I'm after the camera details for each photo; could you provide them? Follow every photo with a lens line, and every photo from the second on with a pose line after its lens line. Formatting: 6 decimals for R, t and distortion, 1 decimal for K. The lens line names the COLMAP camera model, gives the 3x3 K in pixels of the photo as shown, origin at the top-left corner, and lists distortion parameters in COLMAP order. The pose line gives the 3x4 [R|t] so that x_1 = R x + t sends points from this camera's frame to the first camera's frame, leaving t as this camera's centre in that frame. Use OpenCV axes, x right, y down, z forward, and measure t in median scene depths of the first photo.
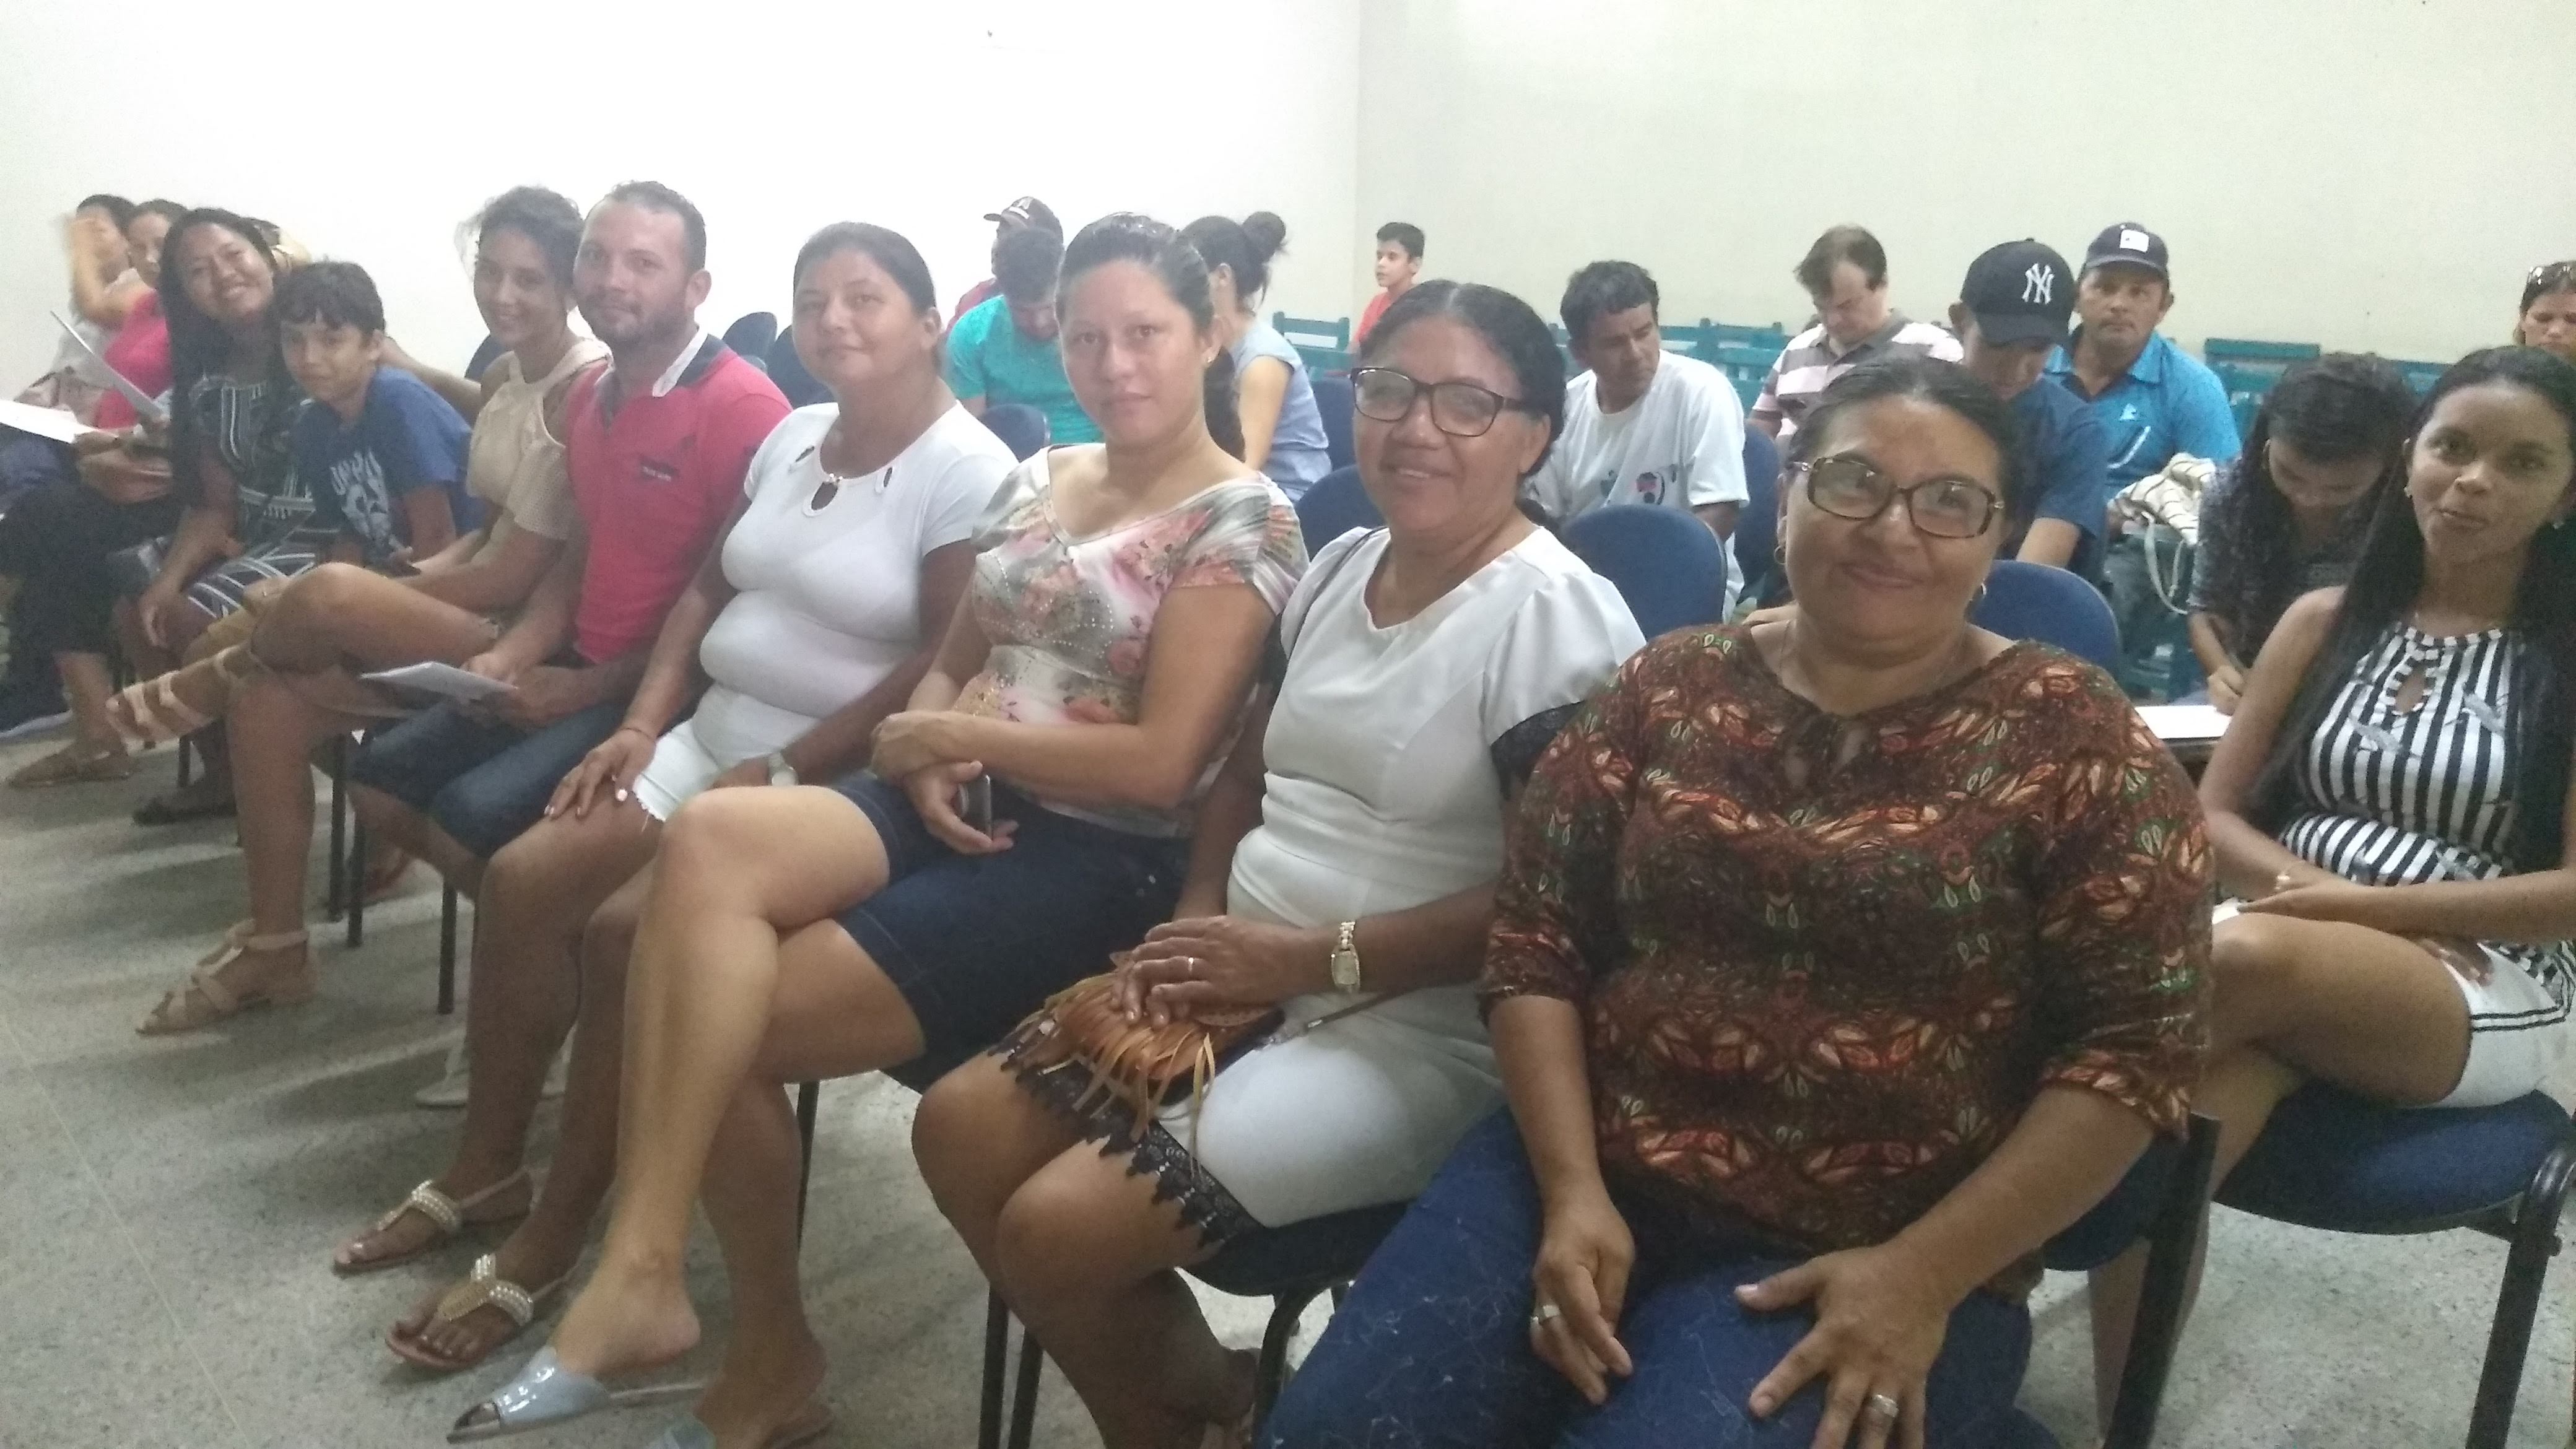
lens RADIAL K [[2053.3, 0, 1293.3], [0, 2053.3, 729.0], [0, 0, 1]] dist [-0.016502, -0.006542]
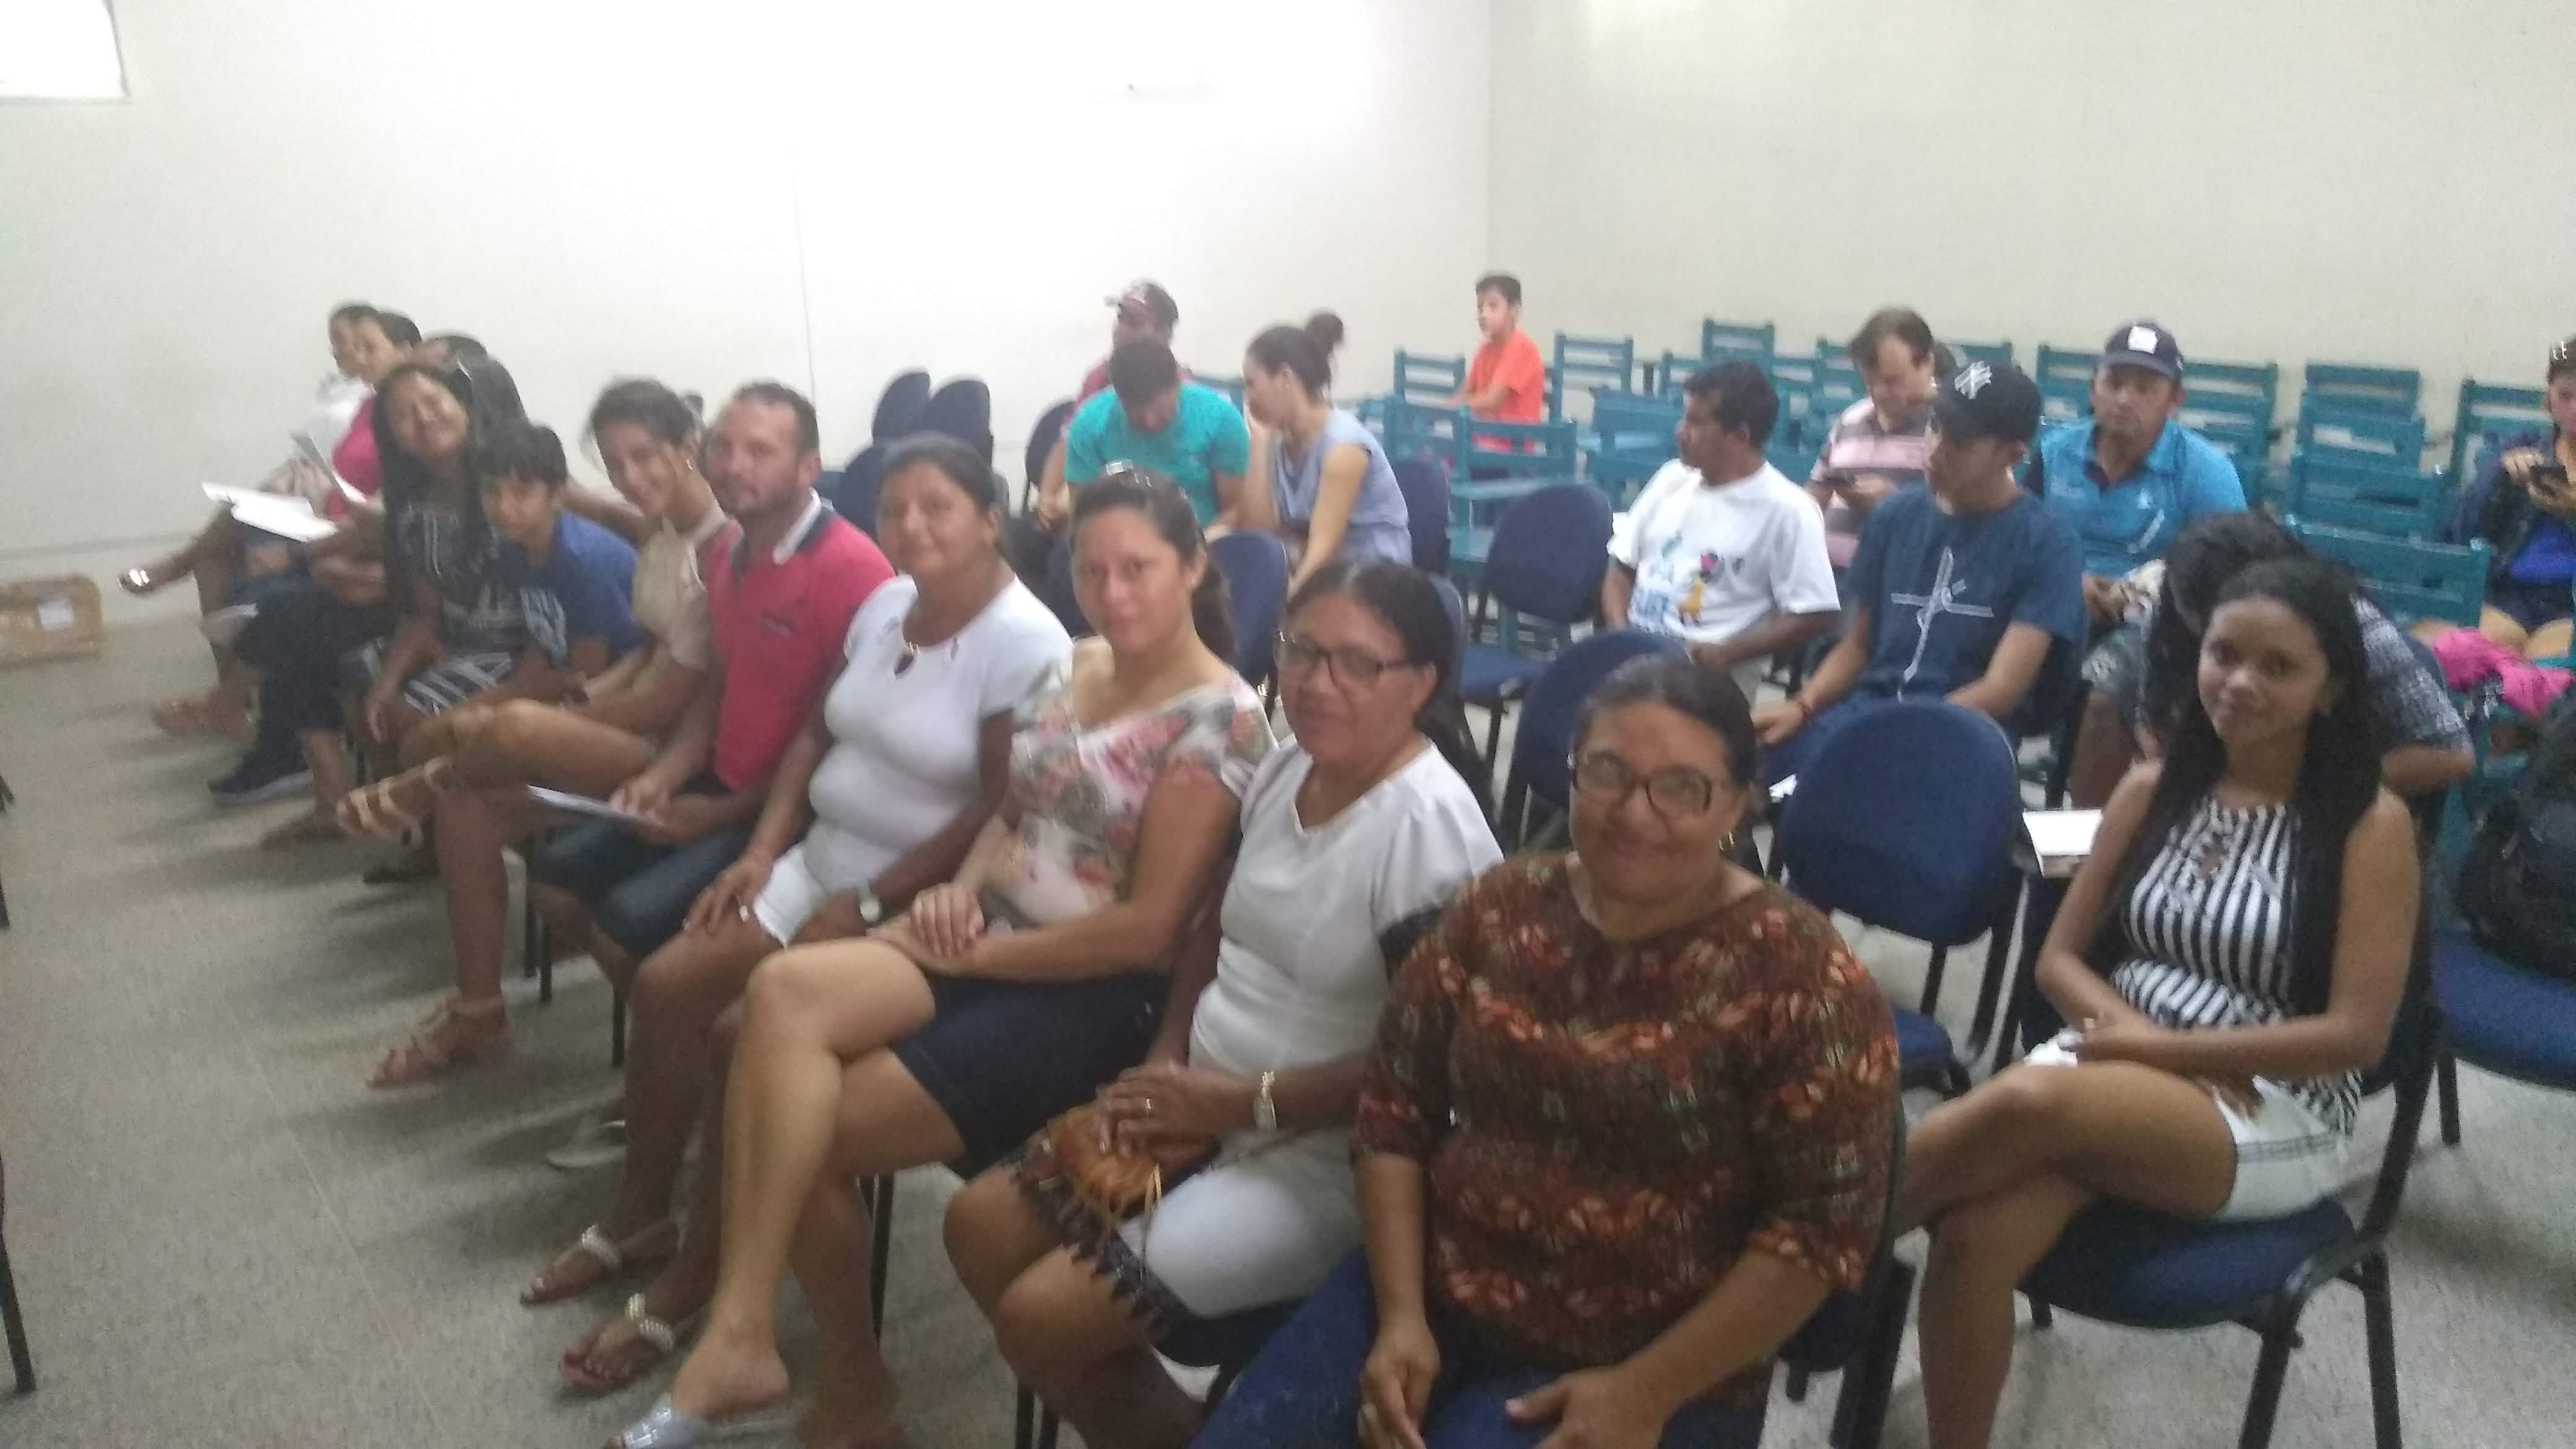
lens RADIAL K [[2053.3, 0, 1287.6], [0, 2053.3, 725.2], [0, 0, 1]] dist [-0.016502, -0.006542]
pose [[0.995133, -0.009616, -0.098071, 0.137539], [0.011402, 0.999779, 0.017670, -0.120520], [0.097879, -0.018702, 0.995023, -0.207339]]
